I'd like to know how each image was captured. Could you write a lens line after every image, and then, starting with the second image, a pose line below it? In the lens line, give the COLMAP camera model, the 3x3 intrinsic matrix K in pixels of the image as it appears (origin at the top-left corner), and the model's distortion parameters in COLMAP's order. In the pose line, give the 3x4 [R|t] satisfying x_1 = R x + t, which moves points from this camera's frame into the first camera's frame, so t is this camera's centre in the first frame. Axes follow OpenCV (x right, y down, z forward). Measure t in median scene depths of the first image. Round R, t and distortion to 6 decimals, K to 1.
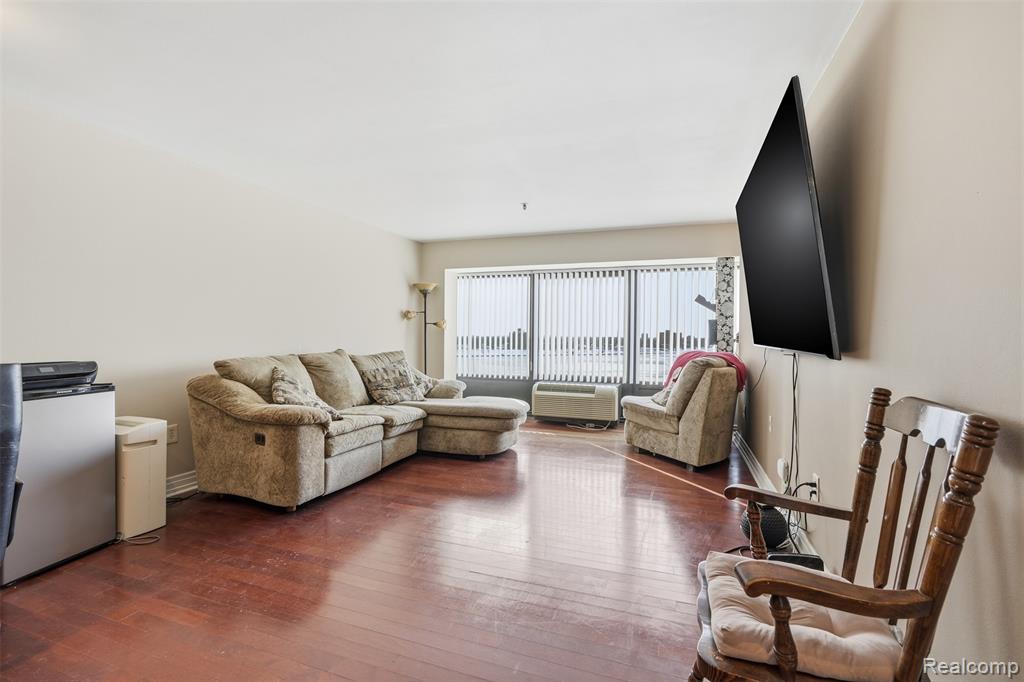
lens RADIAL K [[456.8, 0, 515.5], [0, 456.8, 339.0], [0, 0, 1]] dist [-0.009000, 0.000788]
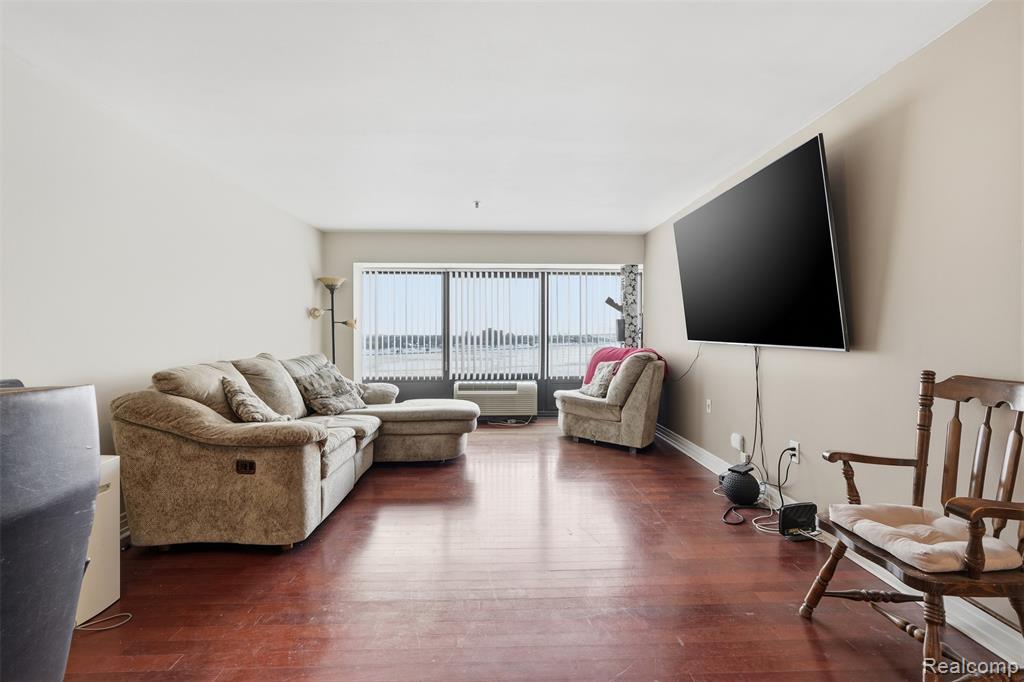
lens RADIAL K [[456.8, 0, 515.5], [0, 456.8, 339.0], [0, 0, 1]] dist [-0.009000, 0.000788]
pose [[0.928439, -0.012947, 0.371260, -0.283707], [0.011487, 0.999915, 0.006145, -0.004087], [-0.371308, -0.001440, 0.928509, 0.051335]]
